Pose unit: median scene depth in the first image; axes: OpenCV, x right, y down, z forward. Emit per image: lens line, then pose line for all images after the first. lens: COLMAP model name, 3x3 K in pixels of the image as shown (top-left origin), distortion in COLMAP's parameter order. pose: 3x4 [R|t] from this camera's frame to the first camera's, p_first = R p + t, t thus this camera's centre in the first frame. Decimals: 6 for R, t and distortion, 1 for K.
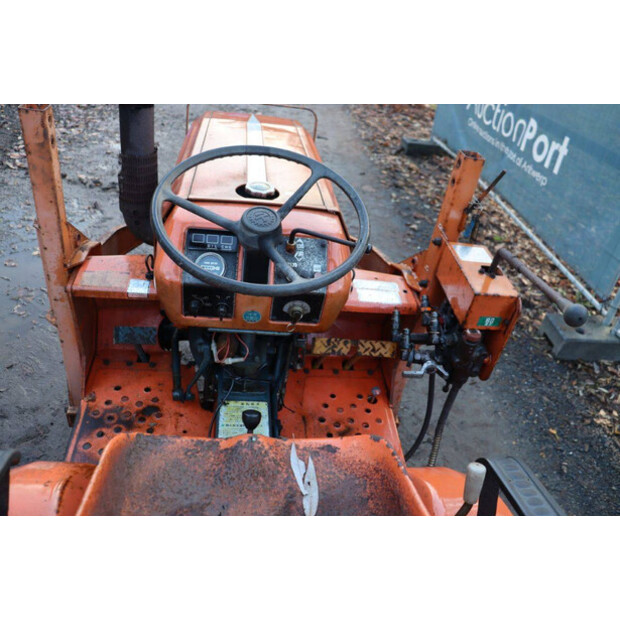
lens RADIAL K [[487.3, 0, 310.0], [0, 487.3, 310.0], [0, 0, 1]] dist [-0.174170, 0.125007]
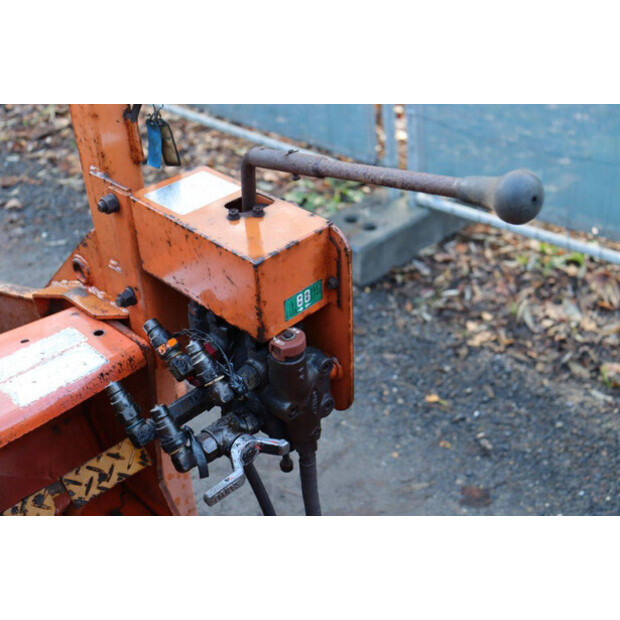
lens RADIAL K [[835.7, 0, 310.0], [0, 835.7, 310.0], [0, 0, 1]] dist [0.013486, 0.069177]
pose [[0.749637, -0.496148, 0.438043, 0.010676], [0.502023, 0.857549, 0.112171, -0.044980], [-0.431297, 0.135821, 0.891928, 0.203741]]
